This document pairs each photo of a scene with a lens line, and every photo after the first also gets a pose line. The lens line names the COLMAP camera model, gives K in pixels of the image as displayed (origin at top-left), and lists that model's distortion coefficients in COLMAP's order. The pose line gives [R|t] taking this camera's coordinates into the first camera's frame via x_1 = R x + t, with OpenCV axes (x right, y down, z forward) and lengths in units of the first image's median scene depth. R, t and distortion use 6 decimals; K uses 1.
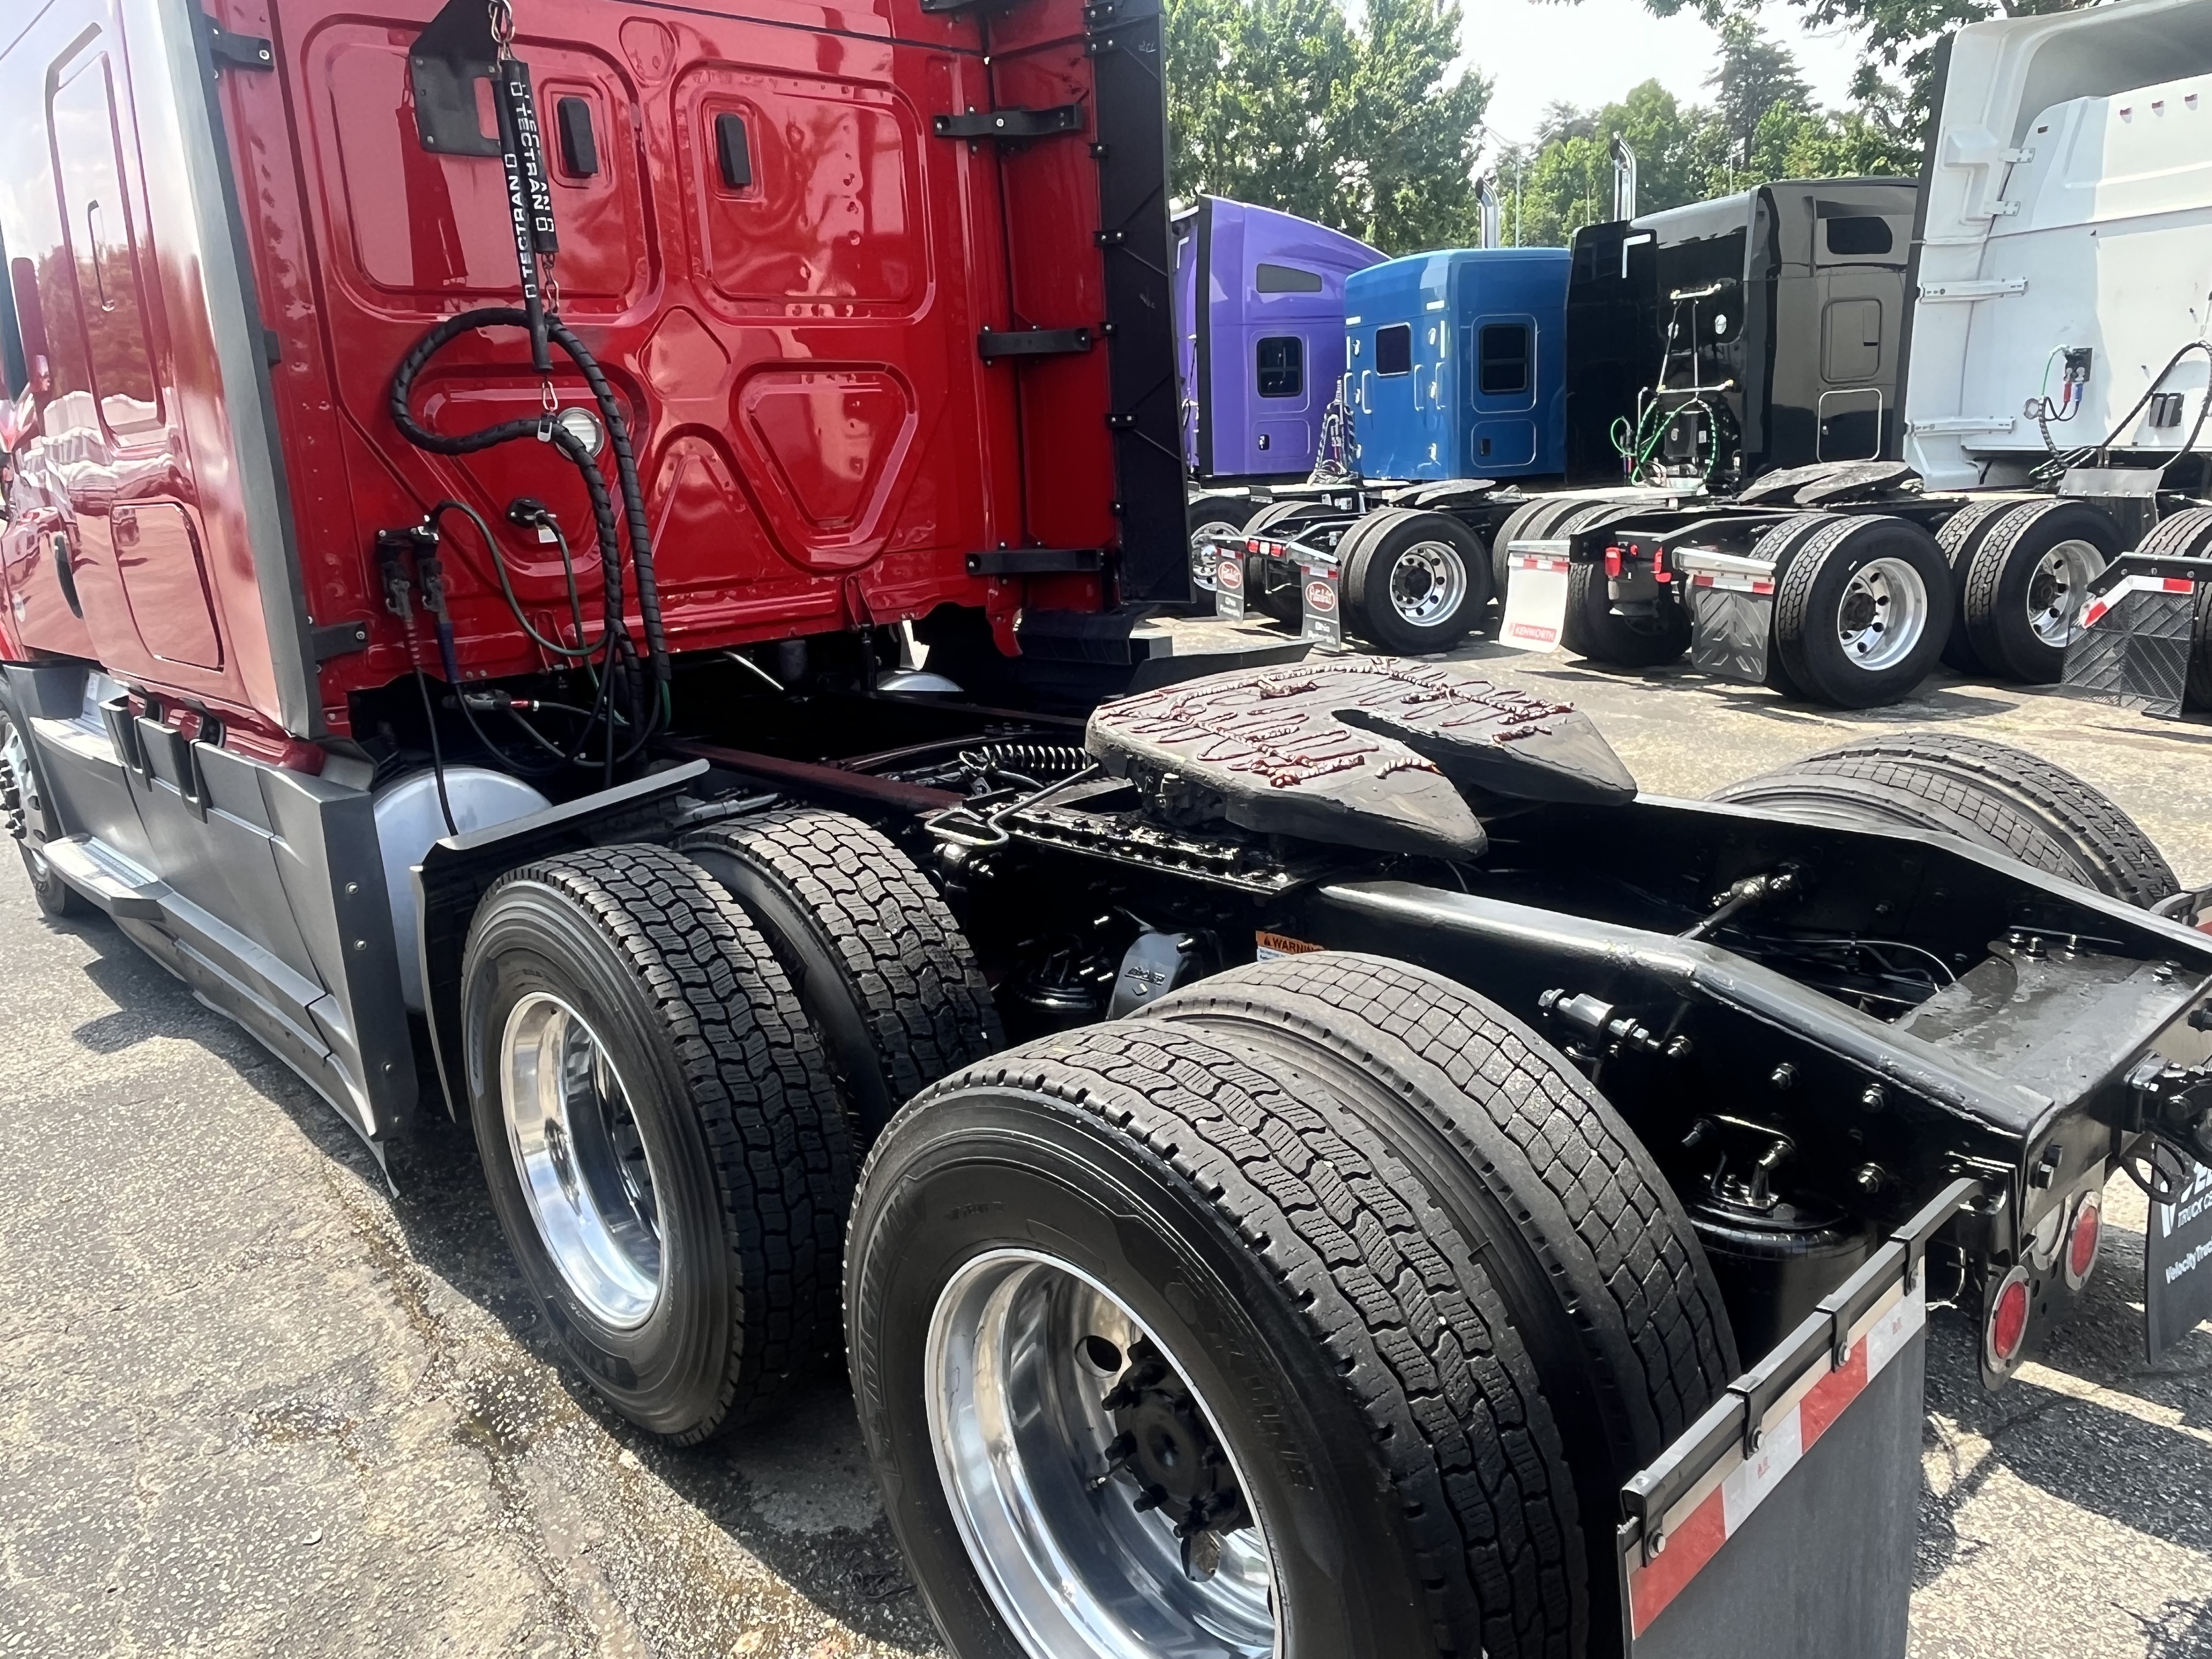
lens RADIAL K [[1611.4, 0, 1125.1], [0, 1611.4, 836.4], [0, 0, 1]] dist [0.003615, -0.006408]
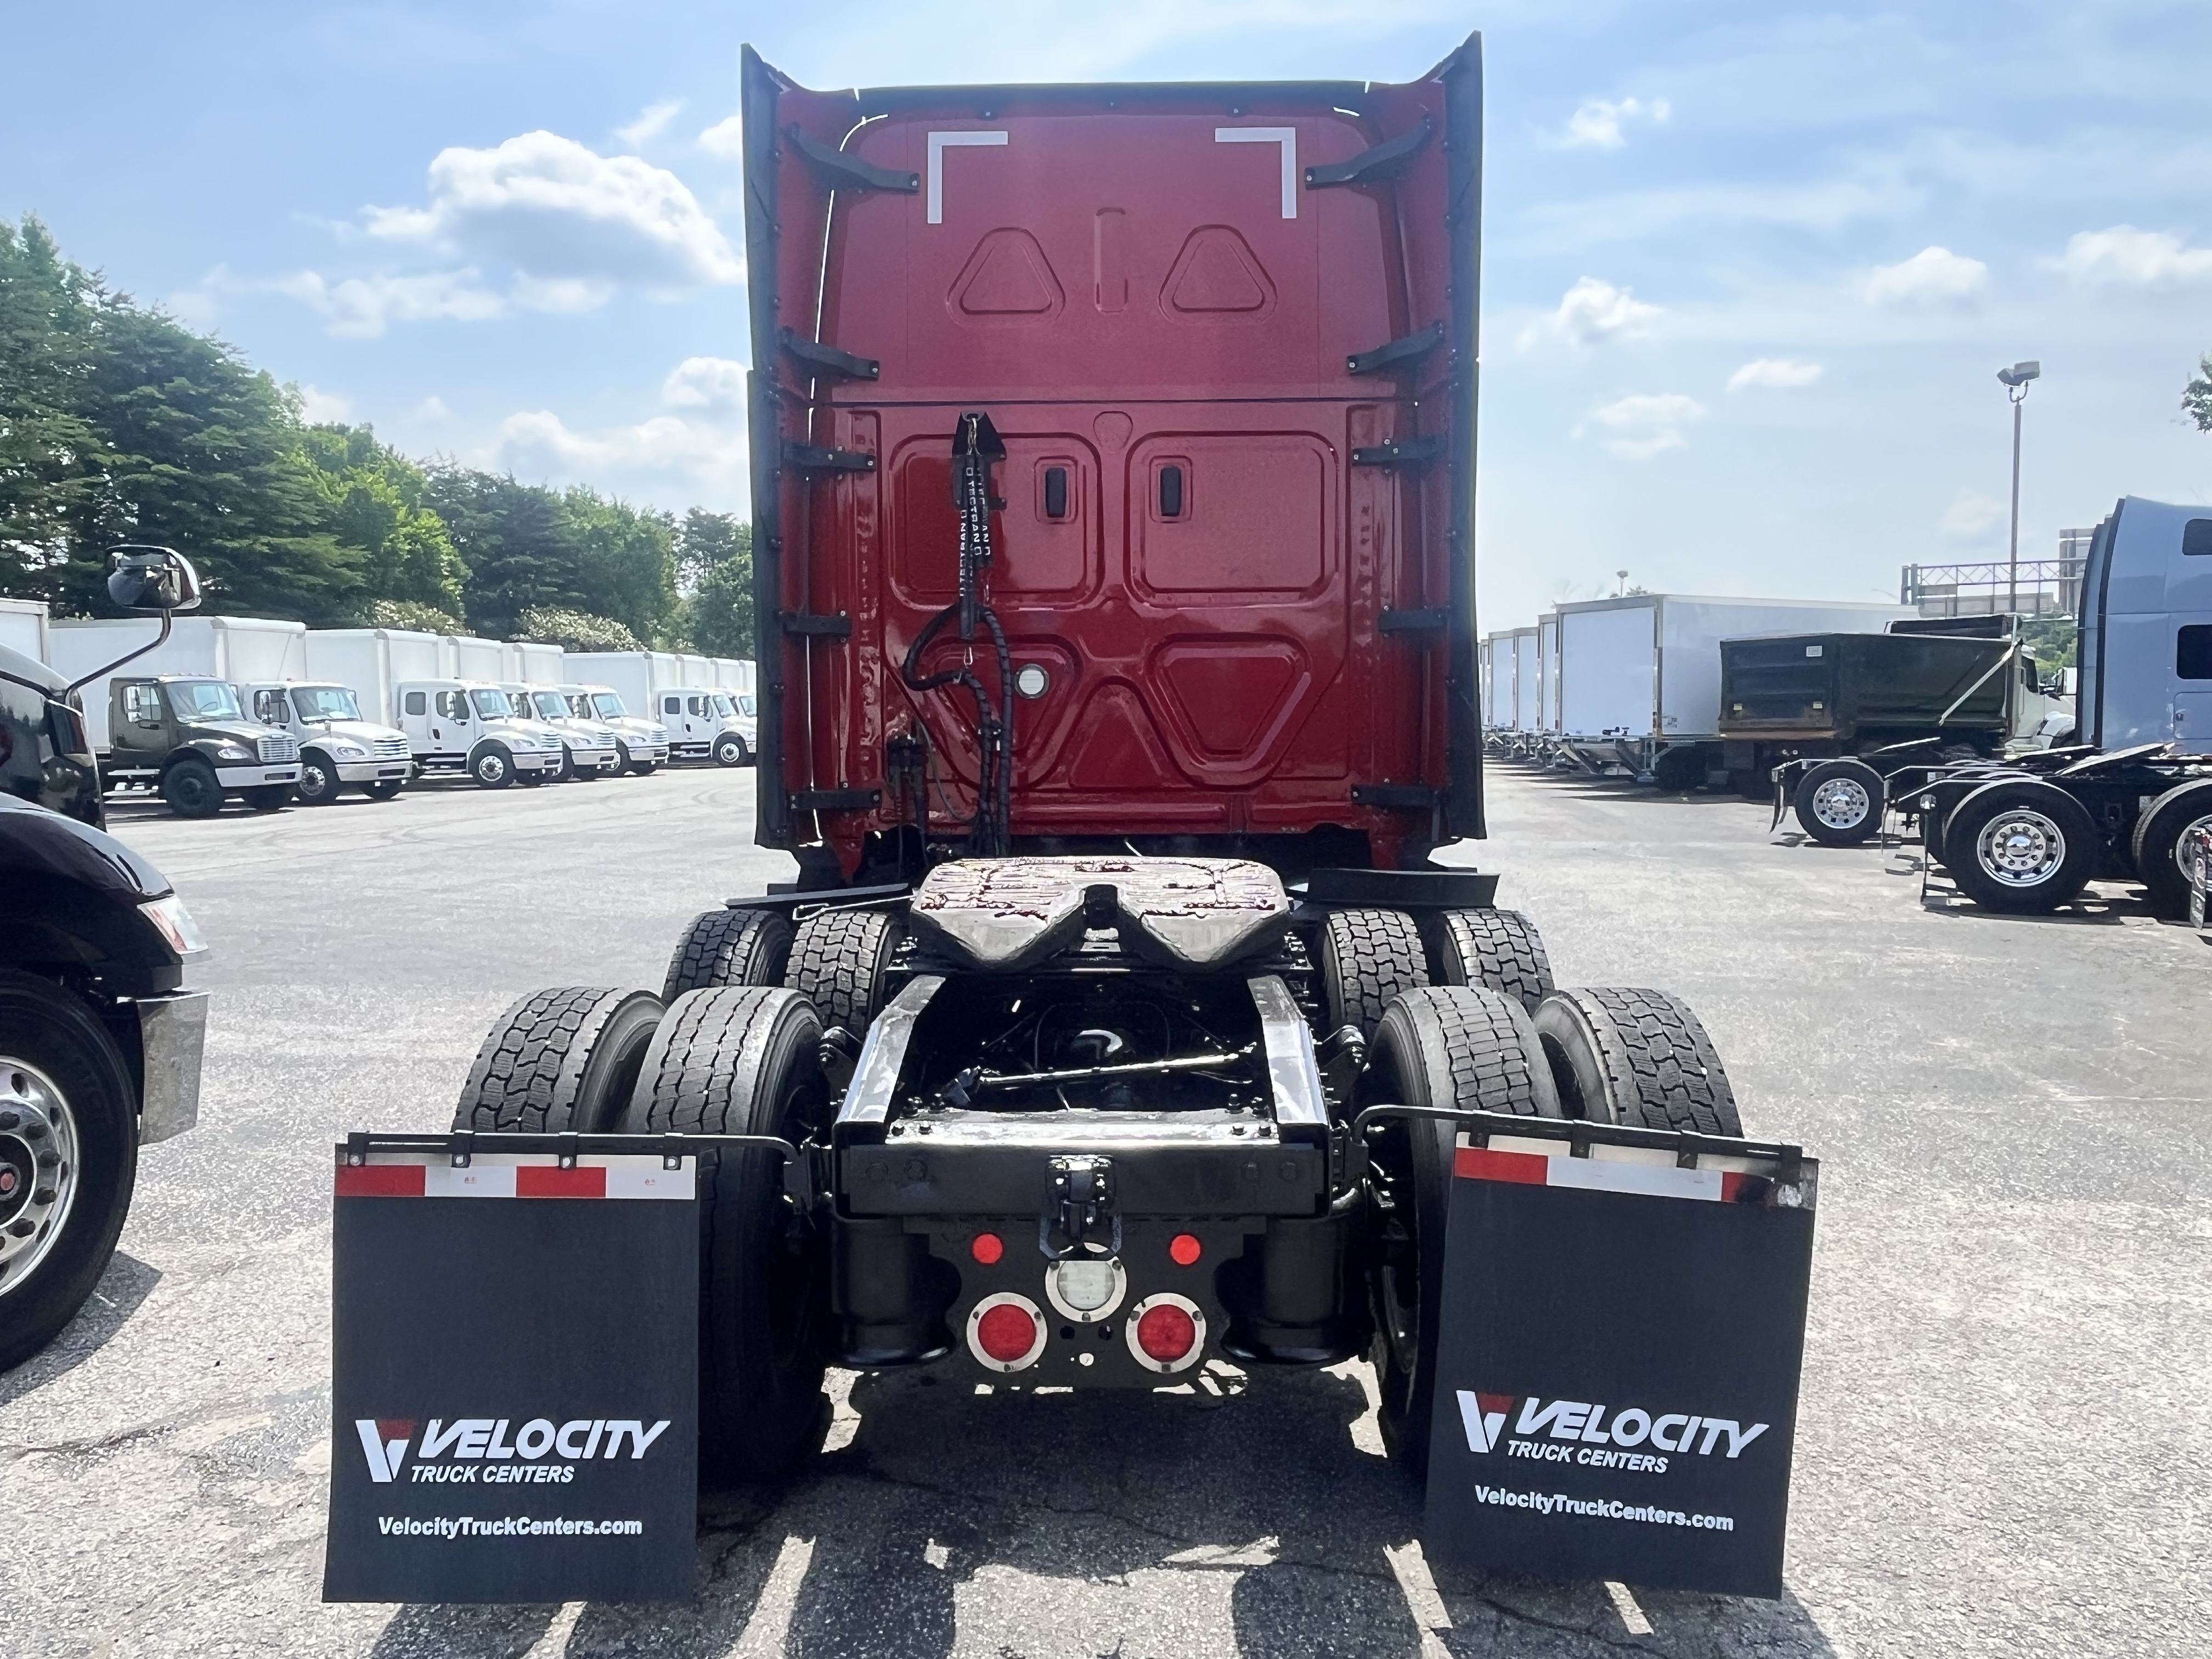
lens RADIAL K [[1611.4, 0, 1125.1], [0, 1611.4, 836.4], [0, 0, 1]] dist [0.003615, -0.006408]
pose [[0.722489, 0.084429, -0.686208, 0.855969], [-0.187234, 0.979321, -0.076641, -0.013653], [0.665547, 0.183853, 0.723357, 0.009868]]
